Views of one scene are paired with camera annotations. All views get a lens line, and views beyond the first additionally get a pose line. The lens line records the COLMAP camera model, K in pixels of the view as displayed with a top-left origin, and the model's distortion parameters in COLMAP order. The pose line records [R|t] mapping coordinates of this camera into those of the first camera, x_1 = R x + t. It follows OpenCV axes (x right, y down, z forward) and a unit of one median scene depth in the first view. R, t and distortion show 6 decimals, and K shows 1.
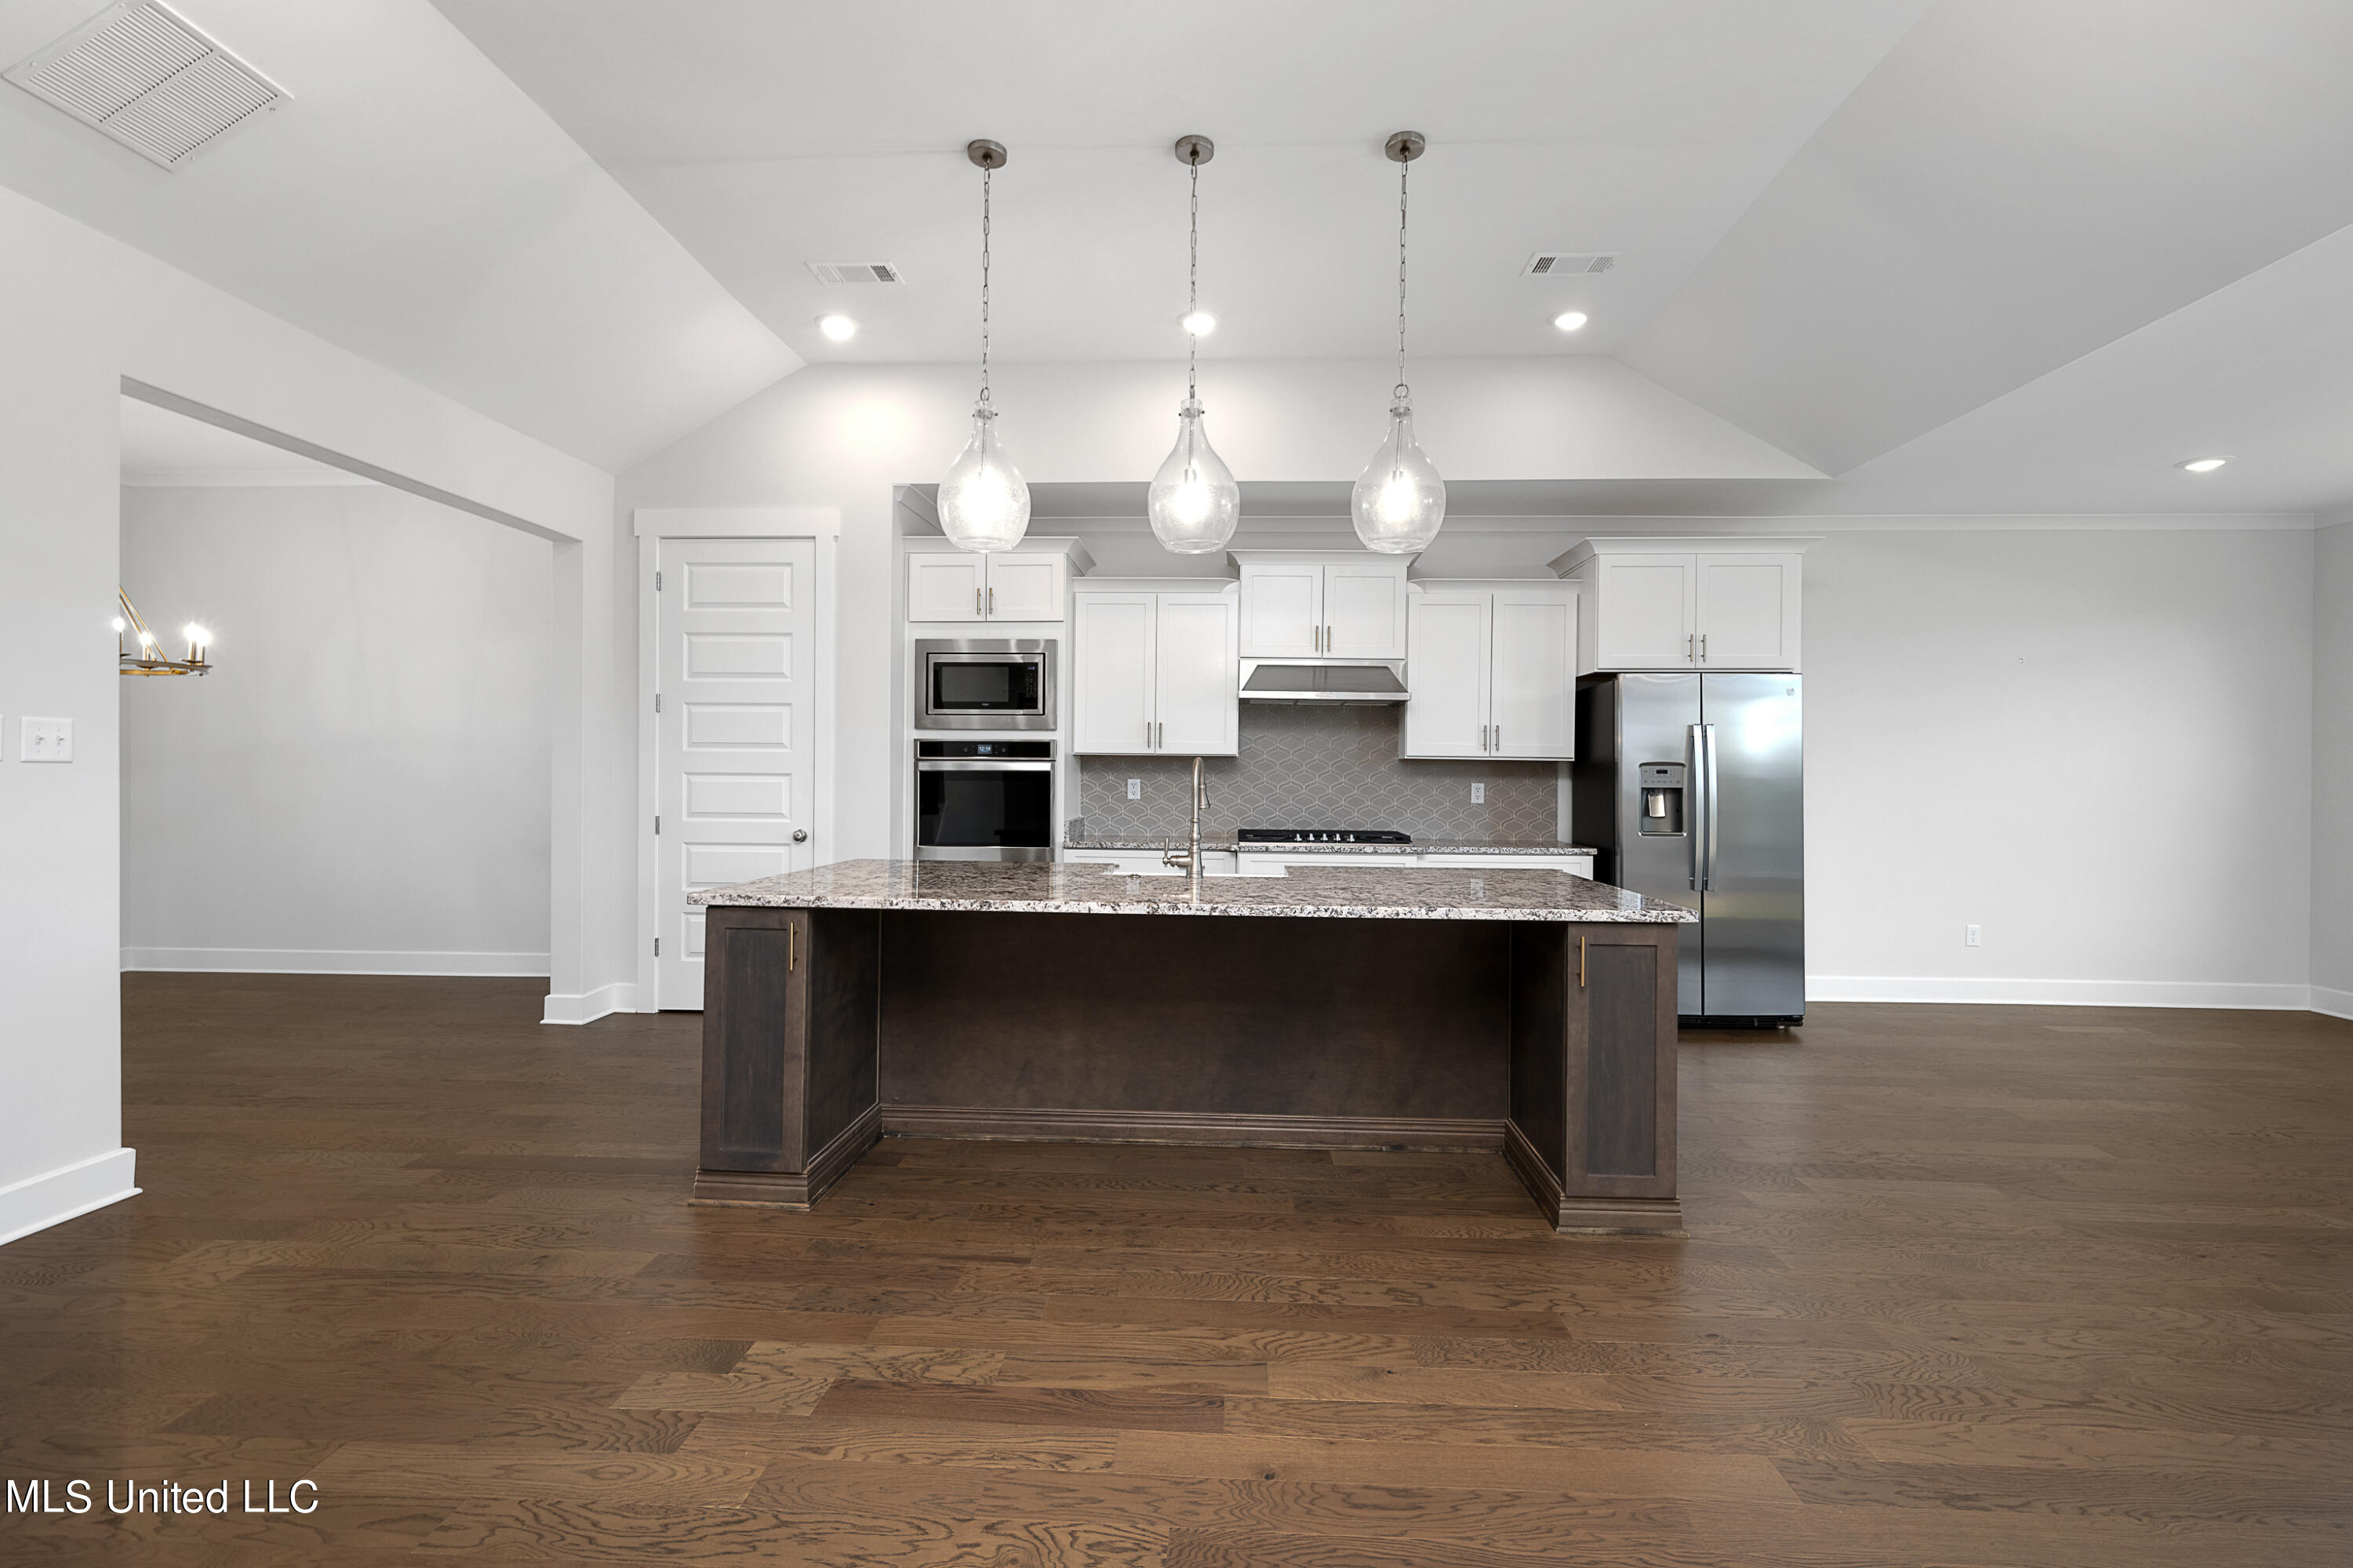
lens RADIAL K [[1017.1, 0, 1185.8], [0, 1017.1, 775.3], [0, 0, 1]] dist [0.000463, 0.000676]
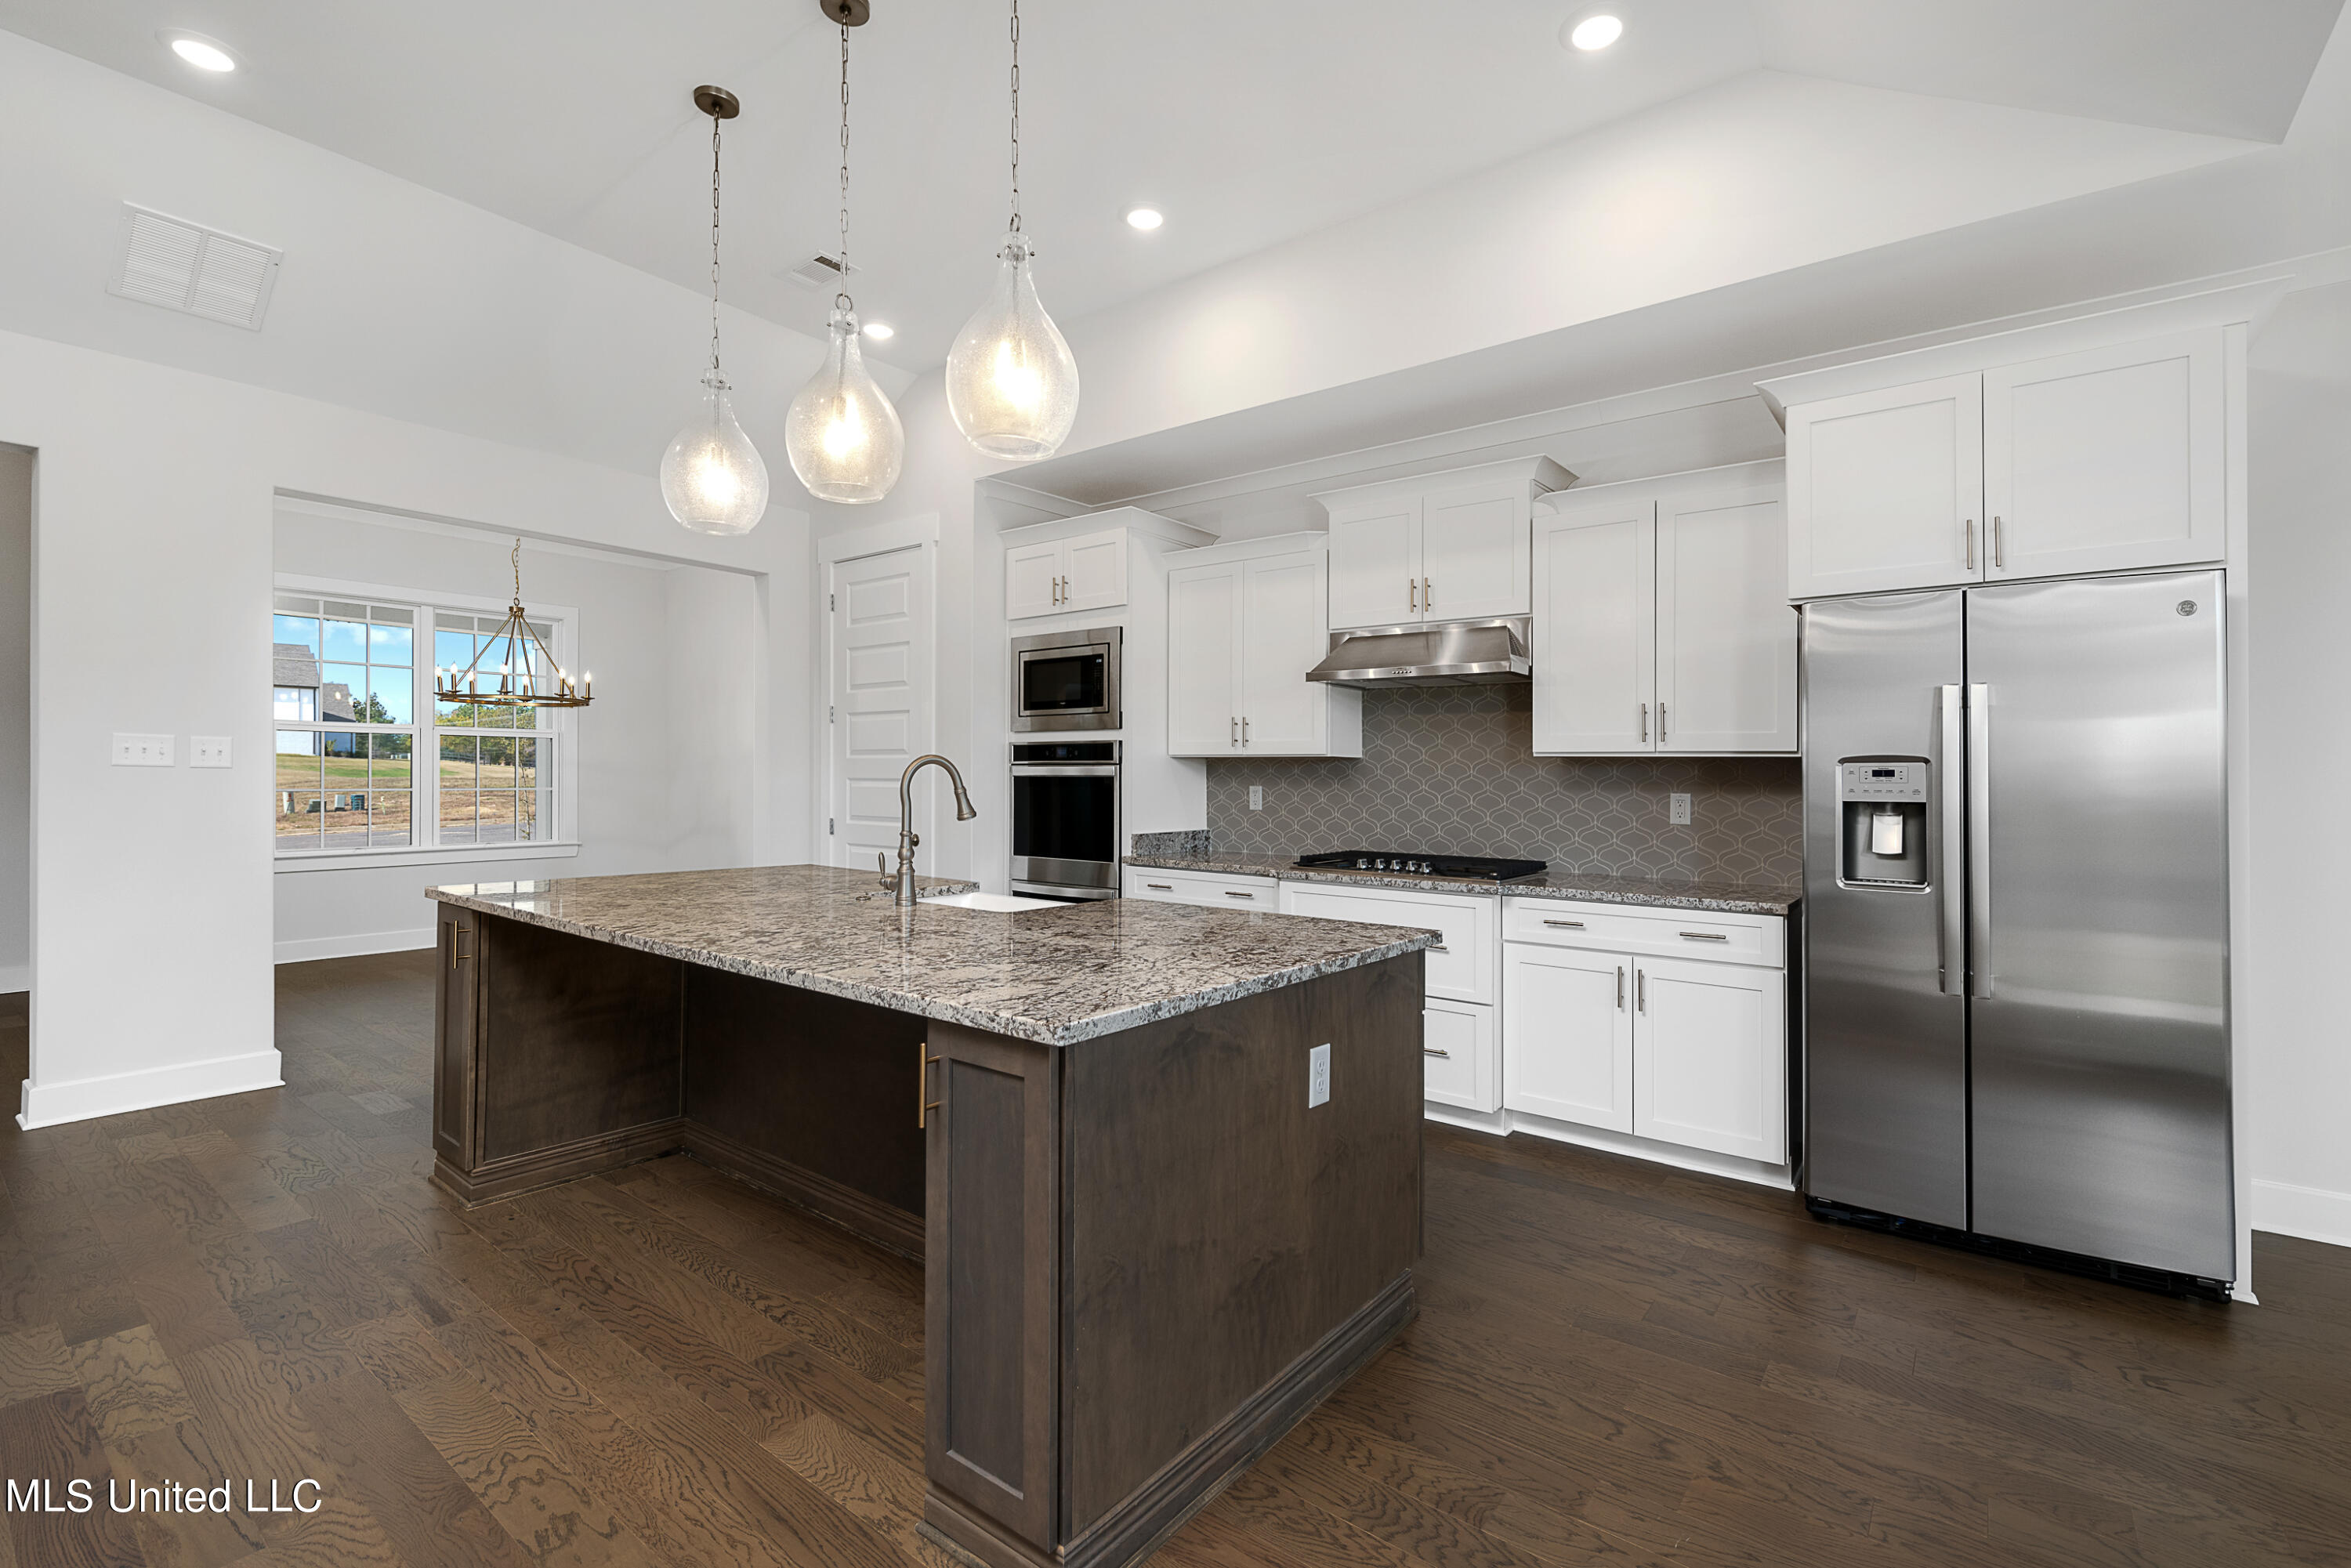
lens RADIAL K [[1043.3, 0, 1238.7], [0, 1043.3, 774.0], [0, 0, 1]] dist [-0.001834, -0.000030]
pose [[0.832870, -0.003850, -0.553456, 0.460170], [-0.002881, 0.999932, -0.011290, 0.004091], [0.553461, 0.010998, 0.832802, 0.310516]]
